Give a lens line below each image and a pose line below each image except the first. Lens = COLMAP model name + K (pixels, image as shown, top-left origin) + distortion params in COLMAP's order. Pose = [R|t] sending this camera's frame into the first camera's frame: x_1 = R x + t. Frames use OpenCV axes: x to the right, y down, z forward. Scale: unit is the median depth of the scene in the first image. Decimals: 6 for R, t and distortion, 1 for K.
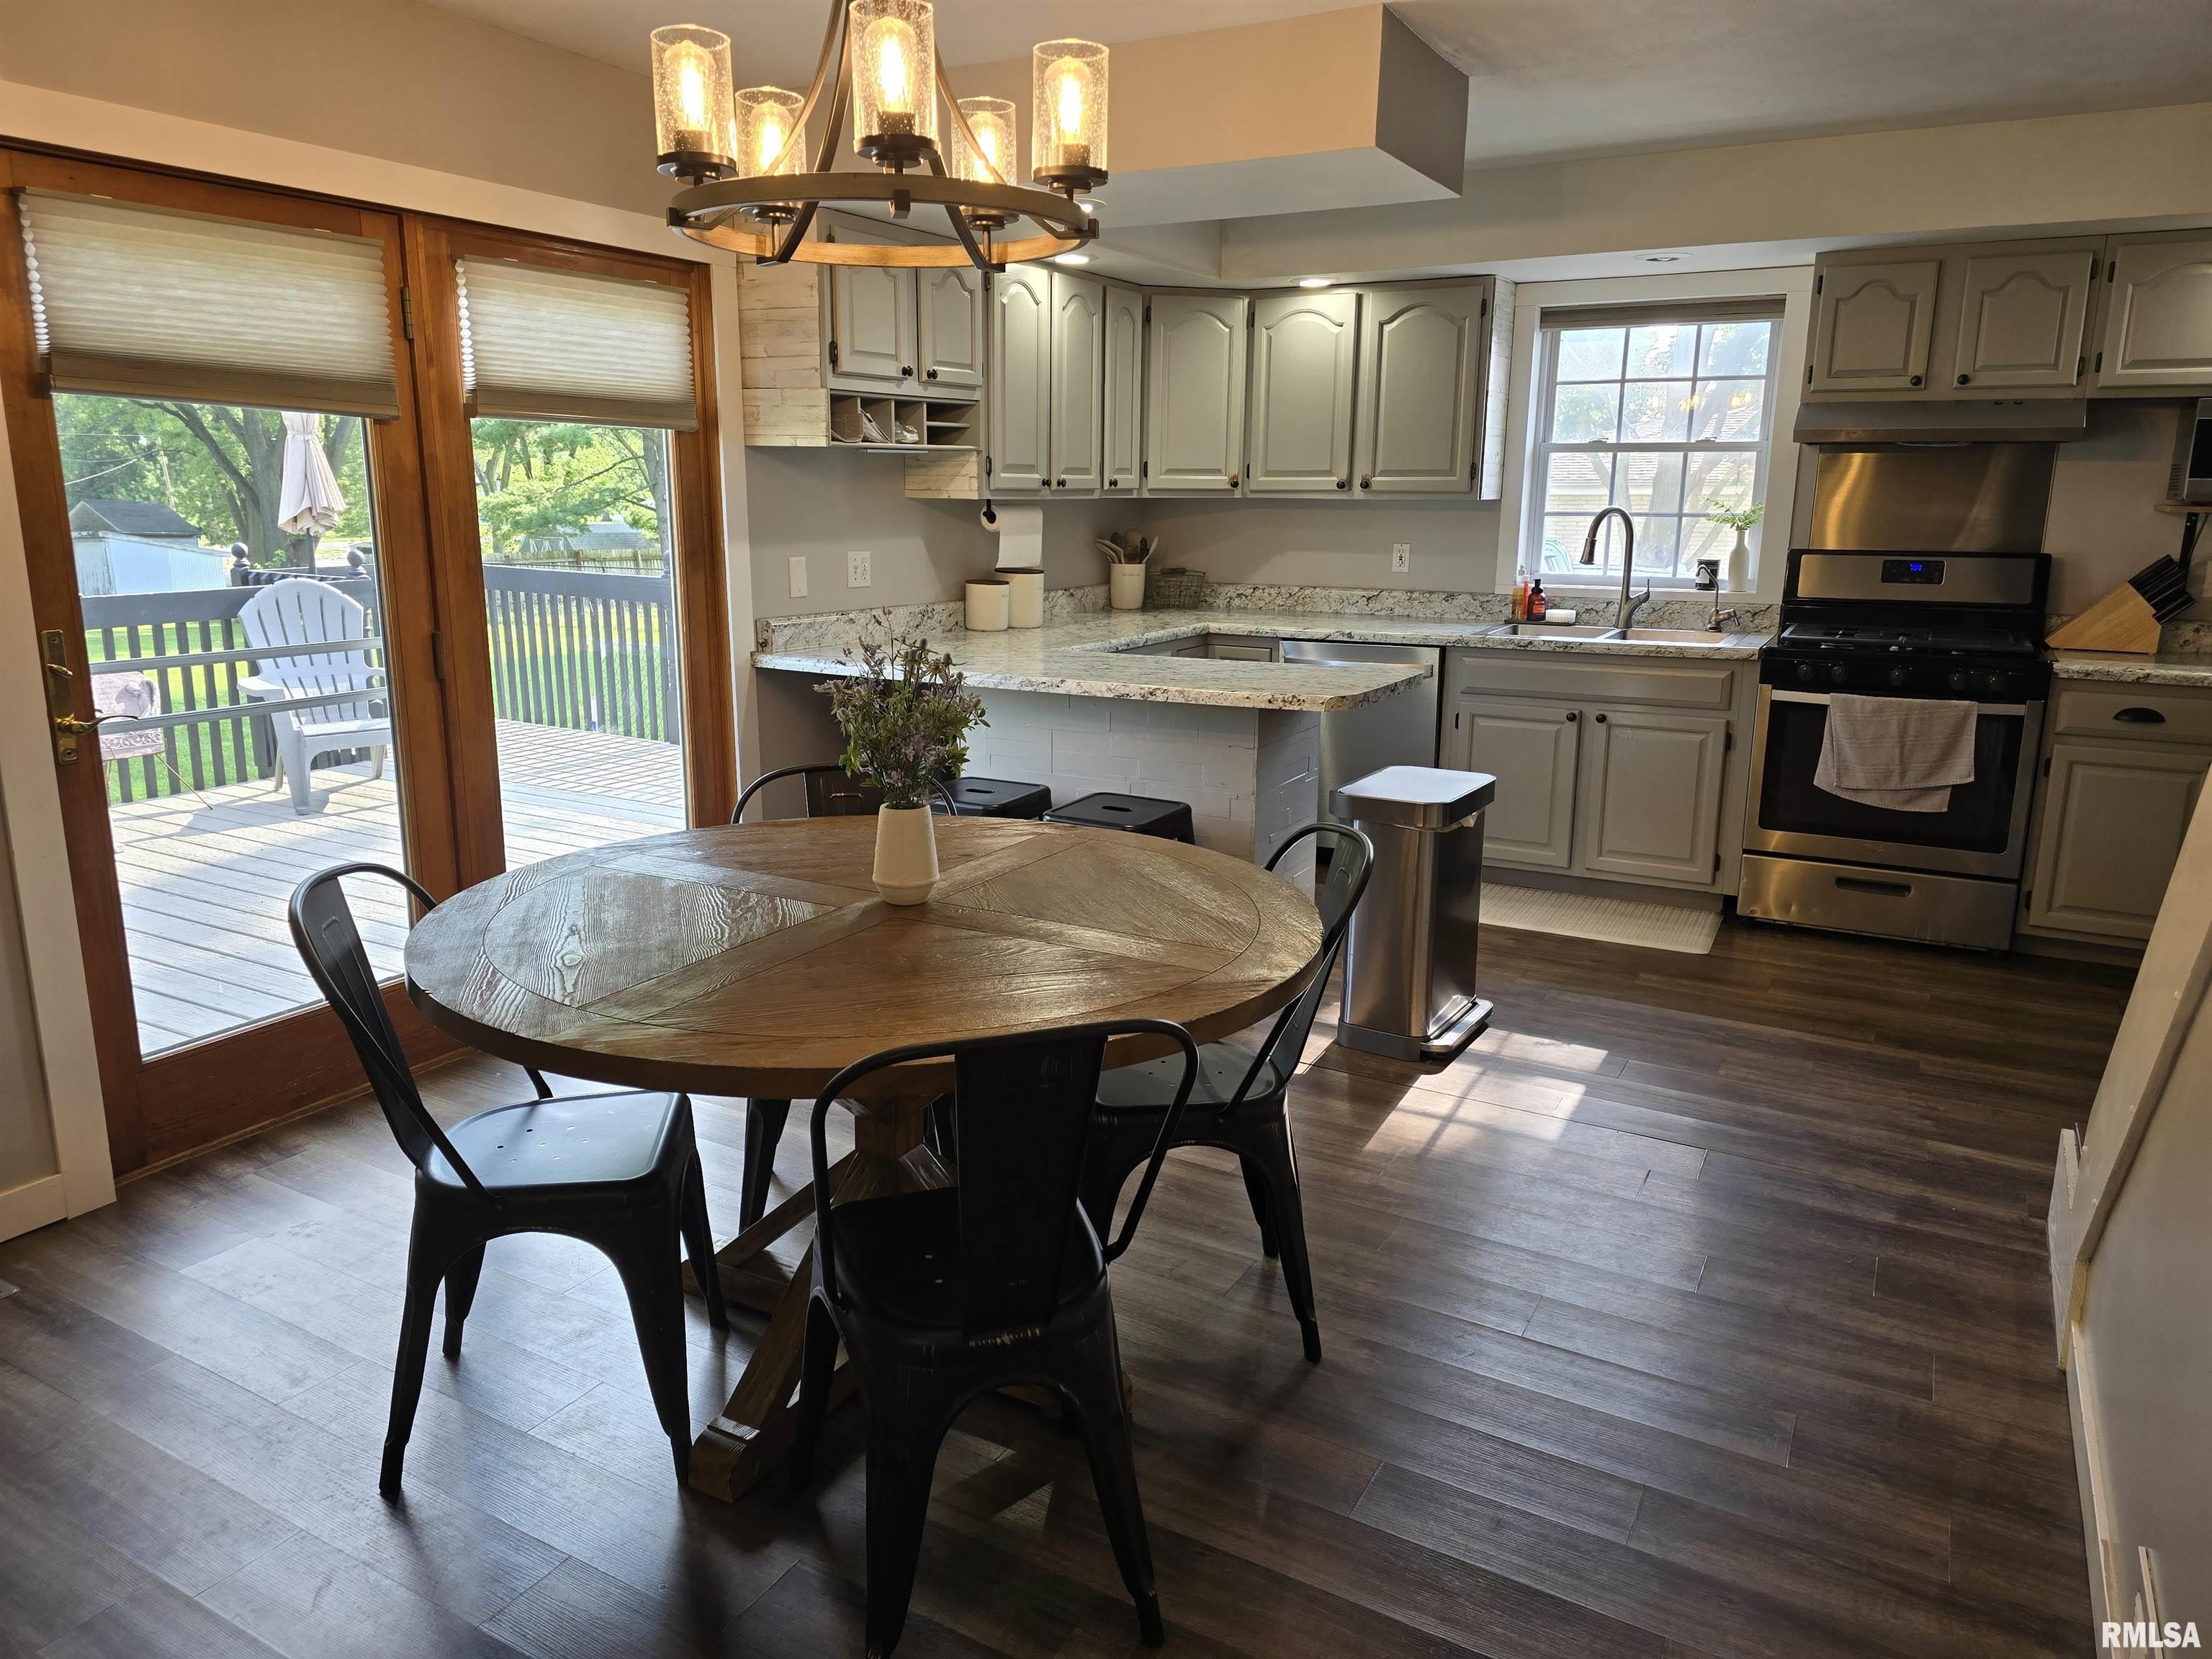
lens RADIAL K [[1499.3, 0, 1100.7], [0, 1499.3, 824.9], [0, 0, 1]] dist [-0.009307, -0.004071]
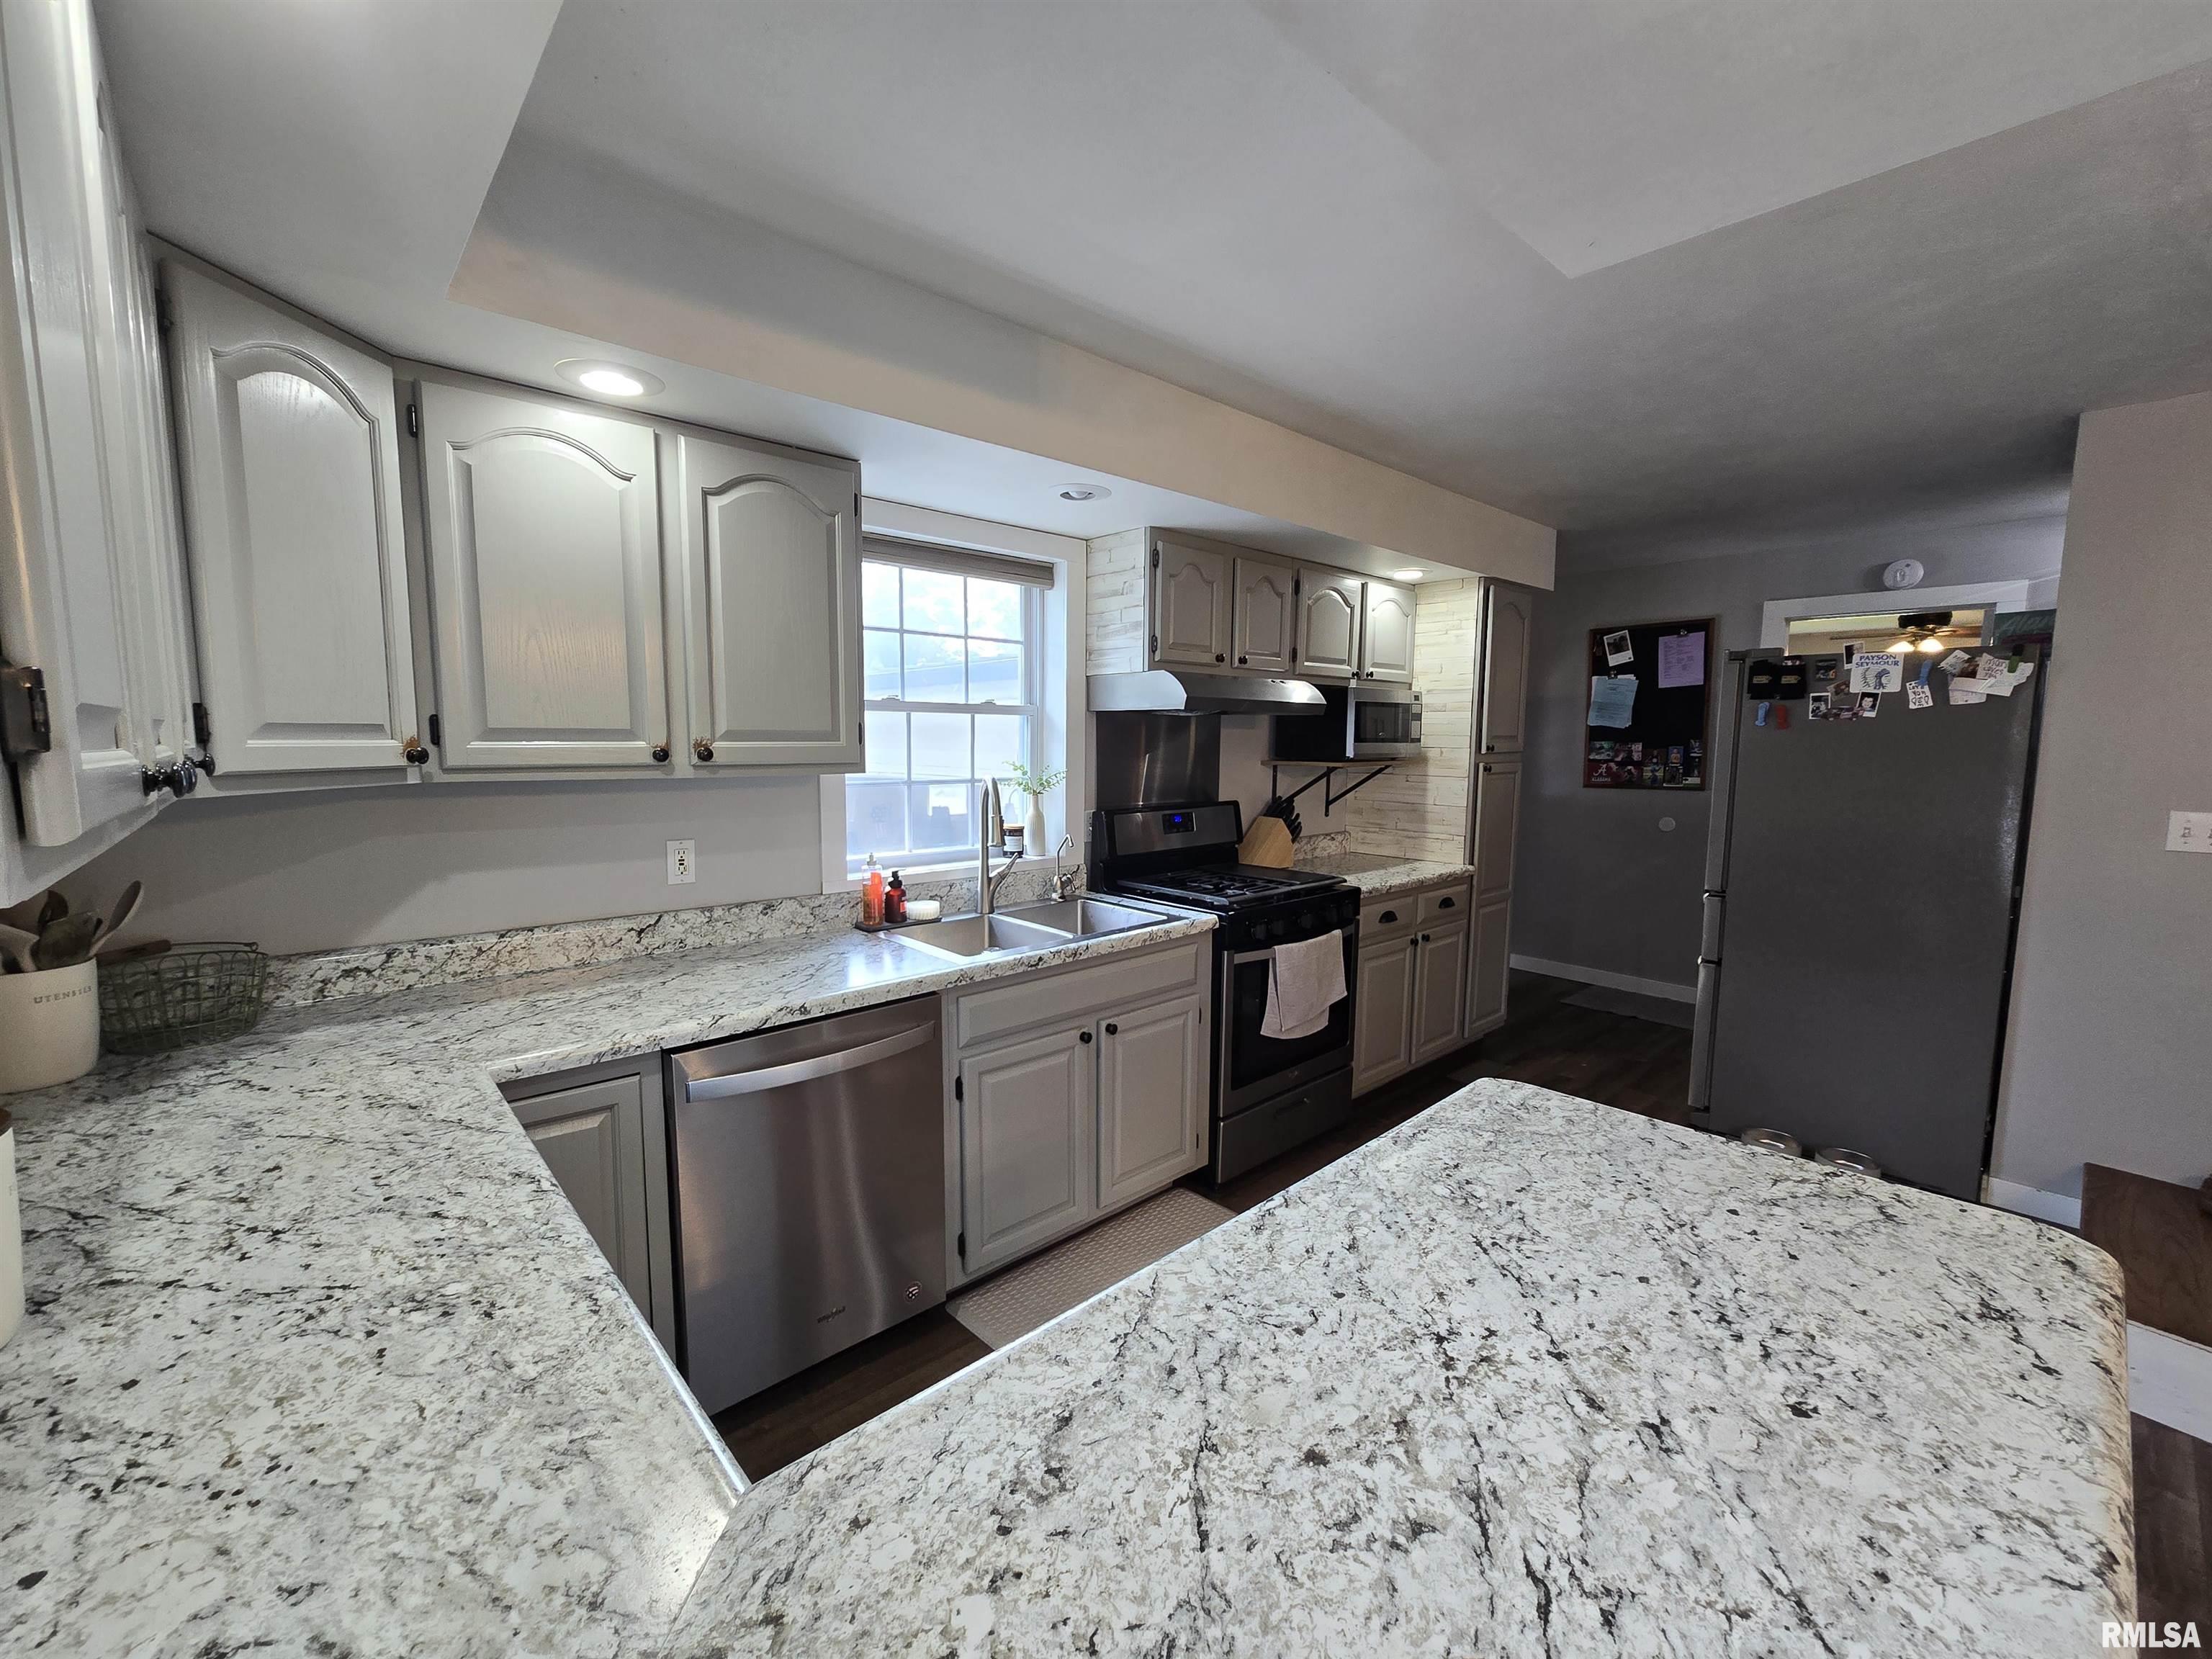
lens RADIAL K [[907.8, 0, 1093.1], [0, 907.8, 837.6], [0, 0, 1]] dist [-0.000467, -0.000089]
pose [[0.332414, -0.102725, 0.937523, -0.115695], [0.203890, 0.978371, 0.034908, -0.174816], [-0.920831, 0.179548, 0.346169, 0.734026]]
